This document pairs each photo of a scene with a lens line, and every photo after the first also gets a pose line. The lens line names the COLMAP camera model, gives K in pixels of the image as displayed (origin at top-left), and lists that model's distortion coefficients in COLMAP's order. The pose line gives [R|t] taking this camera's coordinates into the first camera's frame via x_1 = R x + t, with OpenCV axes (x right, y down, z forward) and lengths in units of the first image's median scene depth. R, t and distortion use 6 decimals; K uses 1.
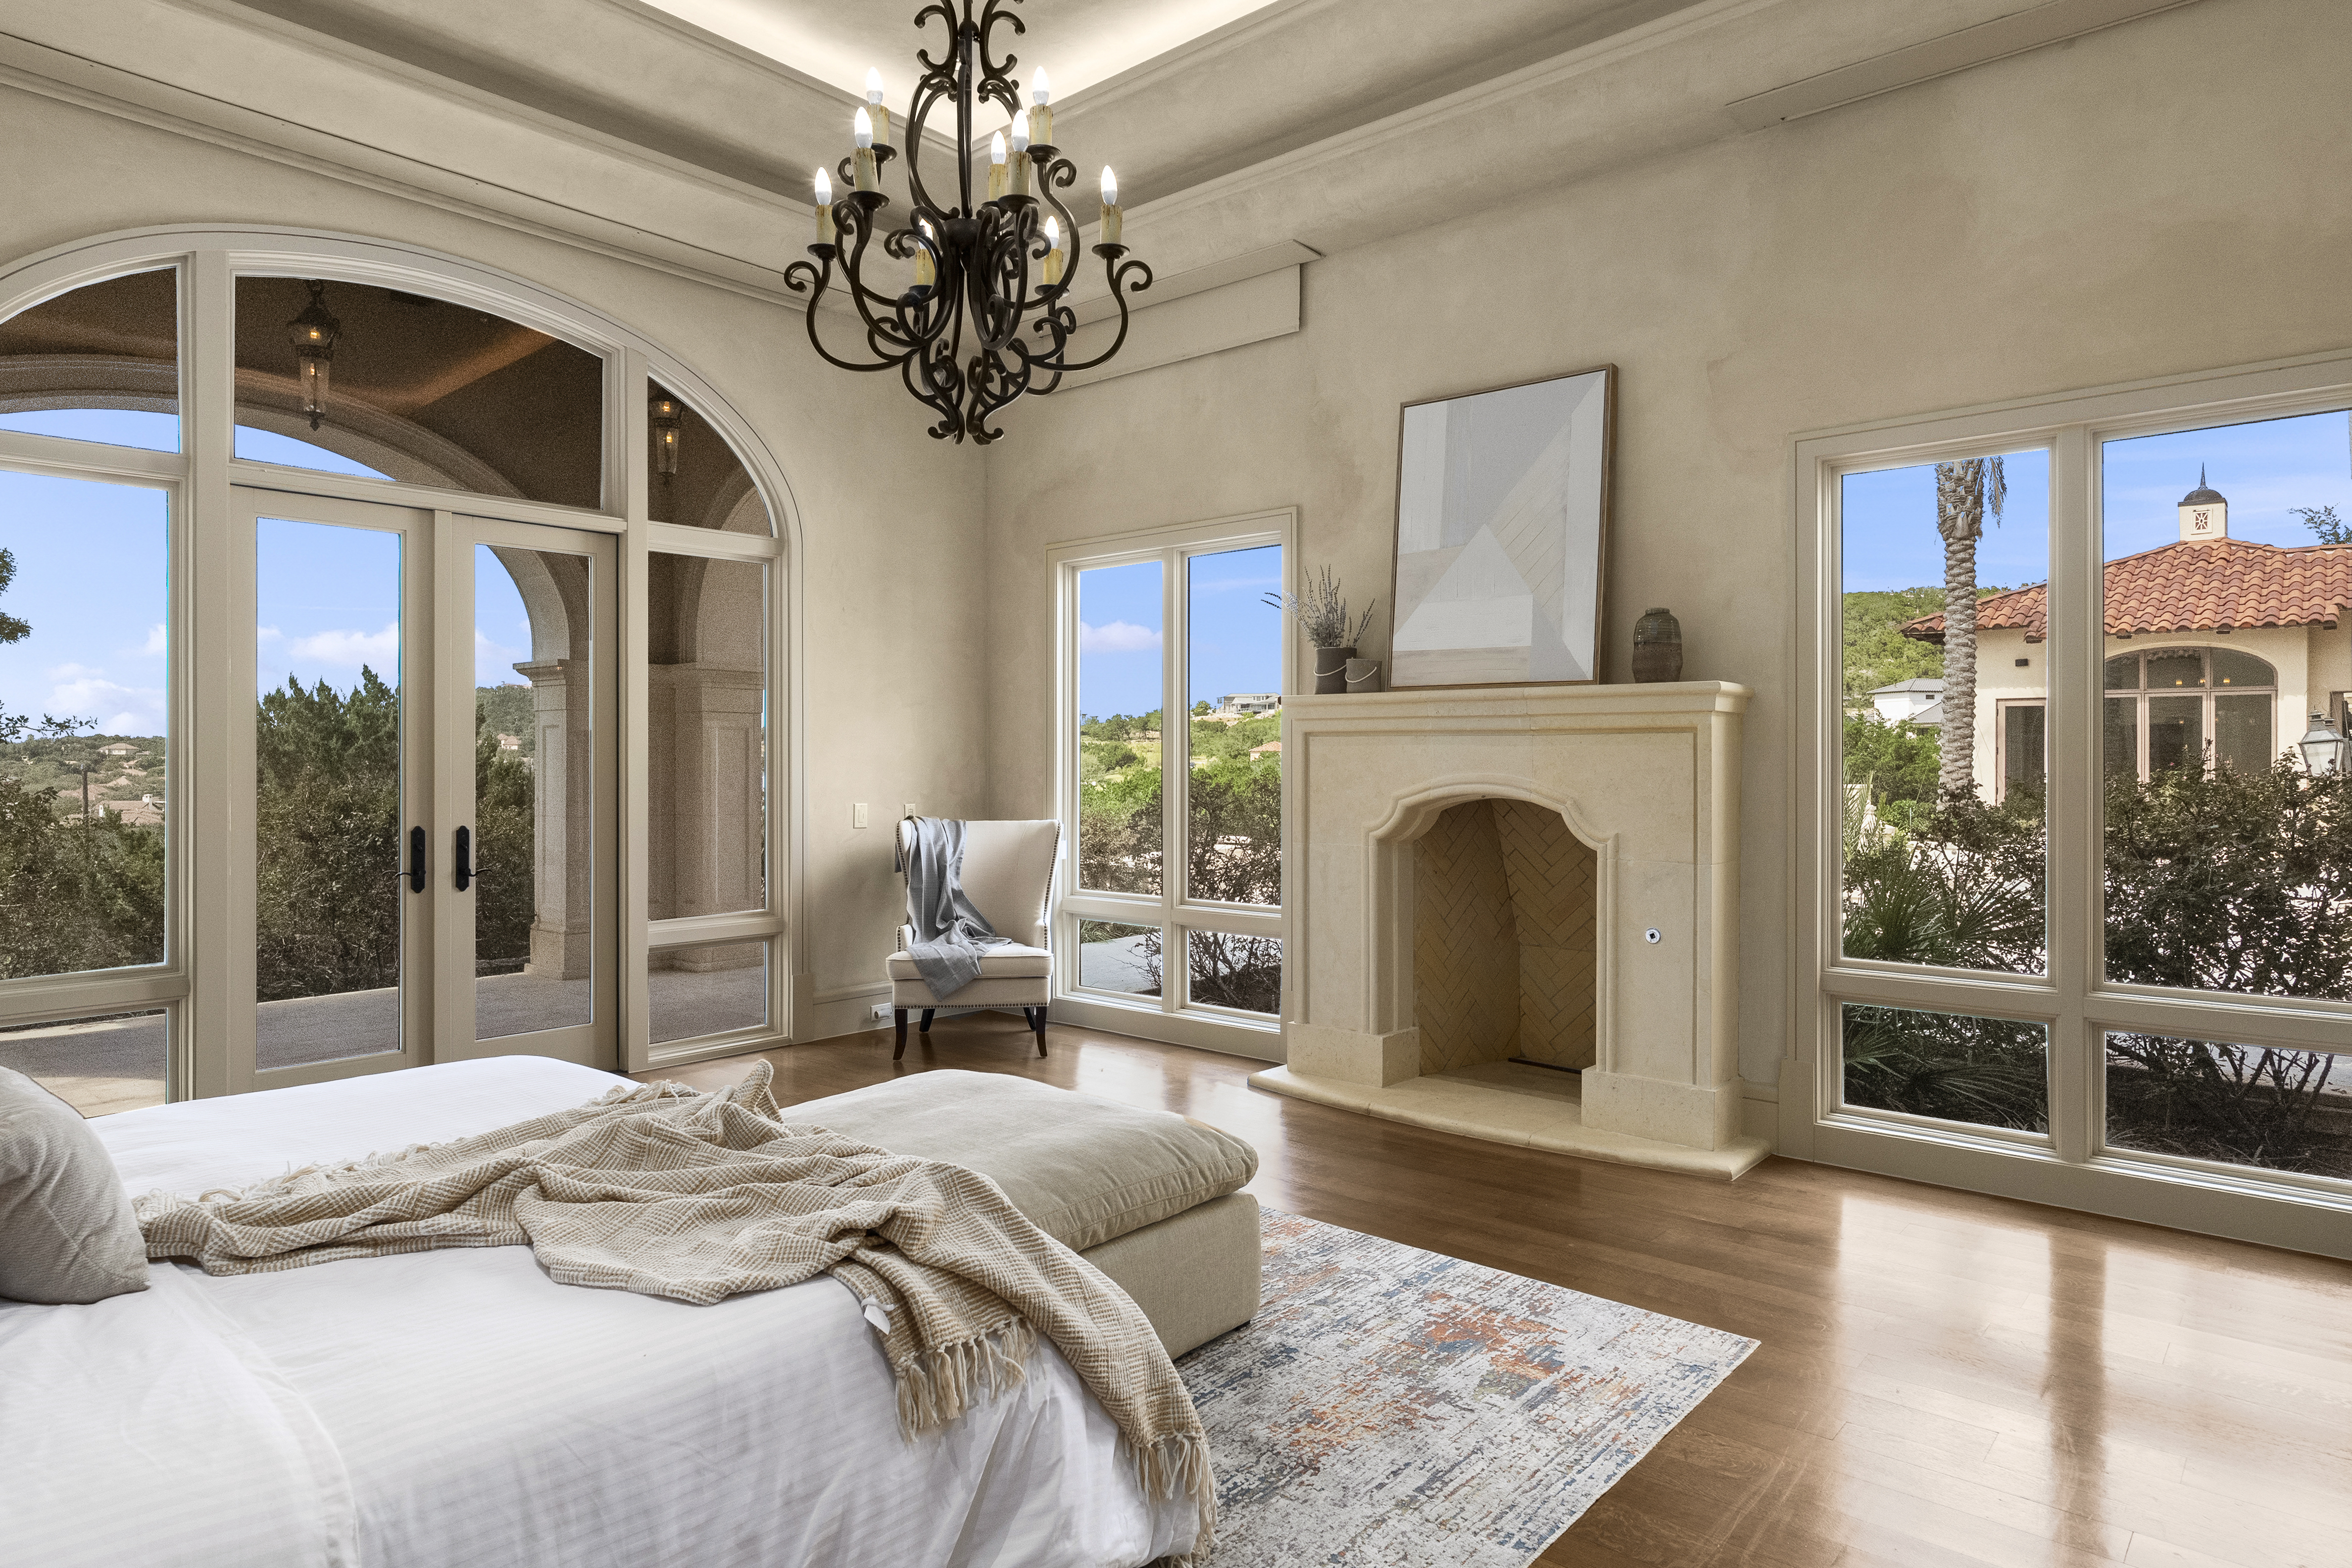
lens RADIAL K [[1366.8, 0, 1173.9], [0, 1366.8, 779.3], [0, 0, 1]] dist [-0.004288, -0.000531]
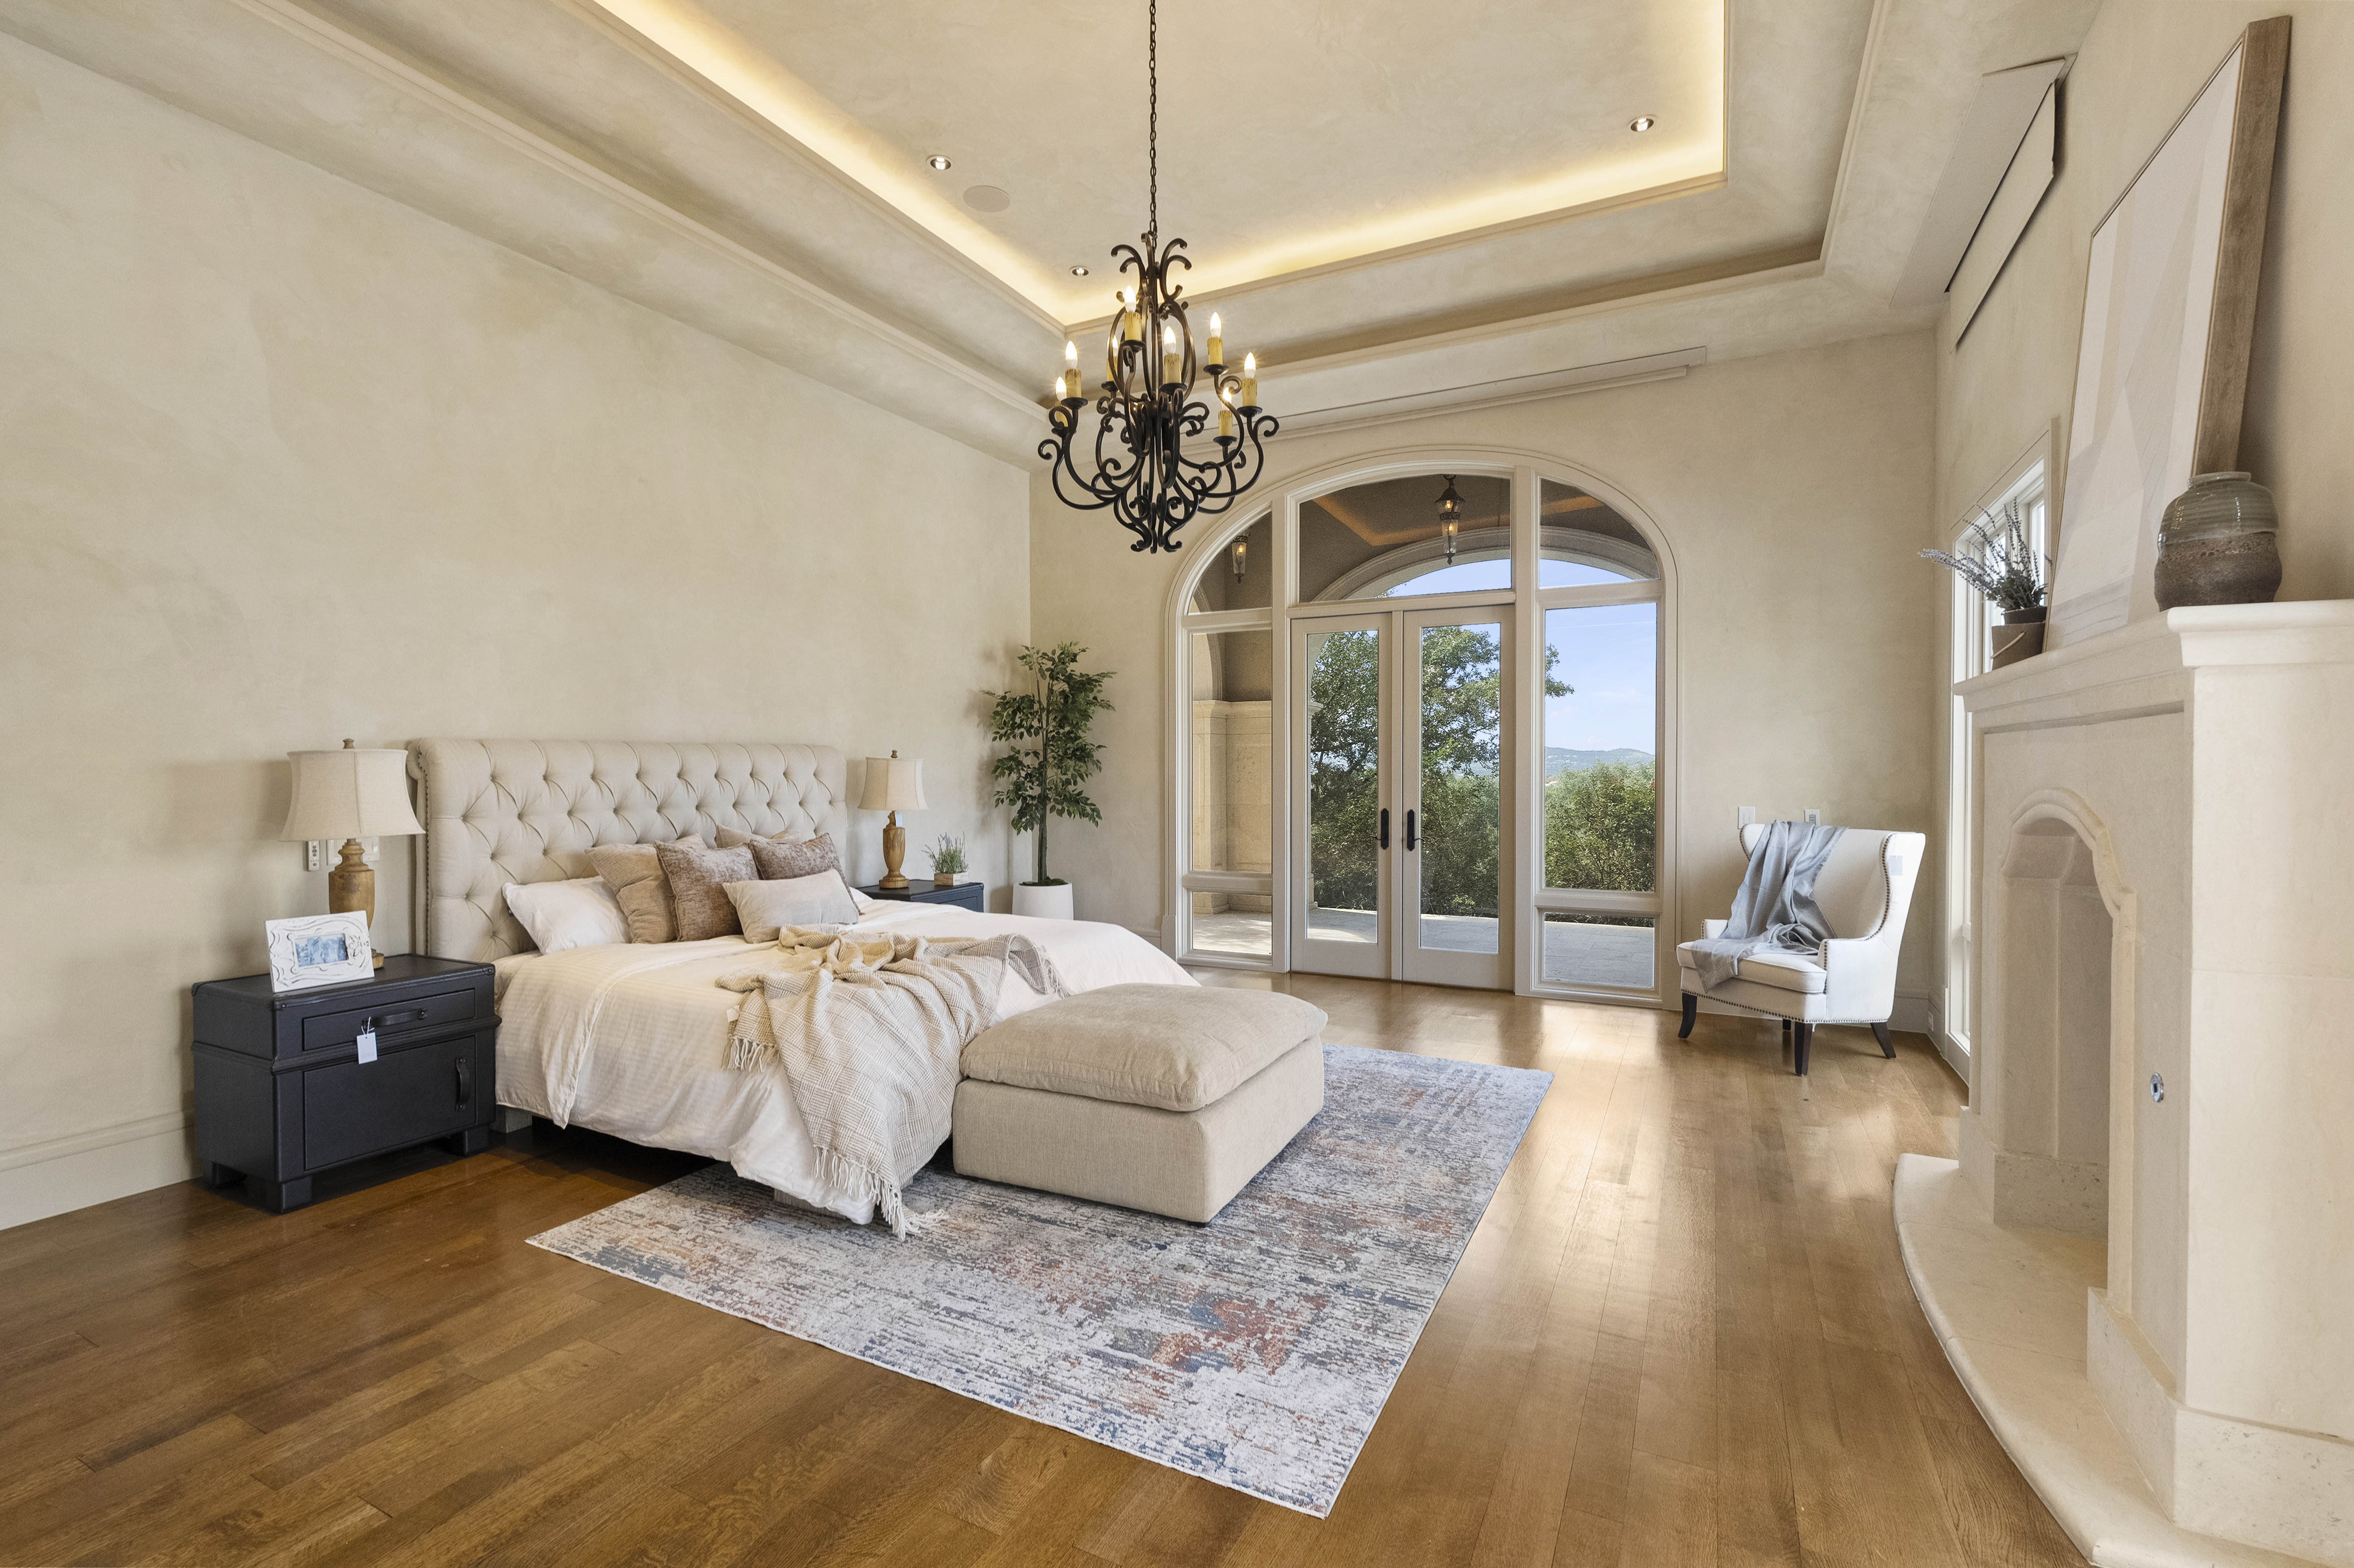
lens RADIAL K [[1039.4, 0, 1173.1], [0, 1039.4, 779.4], [0, 0, 1]] dist [-0.000155, 0.000138]
pose [[0.233673, 0.006731, -0.972292, 0.969166], [-0.008249, 0.999954, 0.004940, -0.006875], [0.972280, 0.006866, 0.233718, 0.769633]]
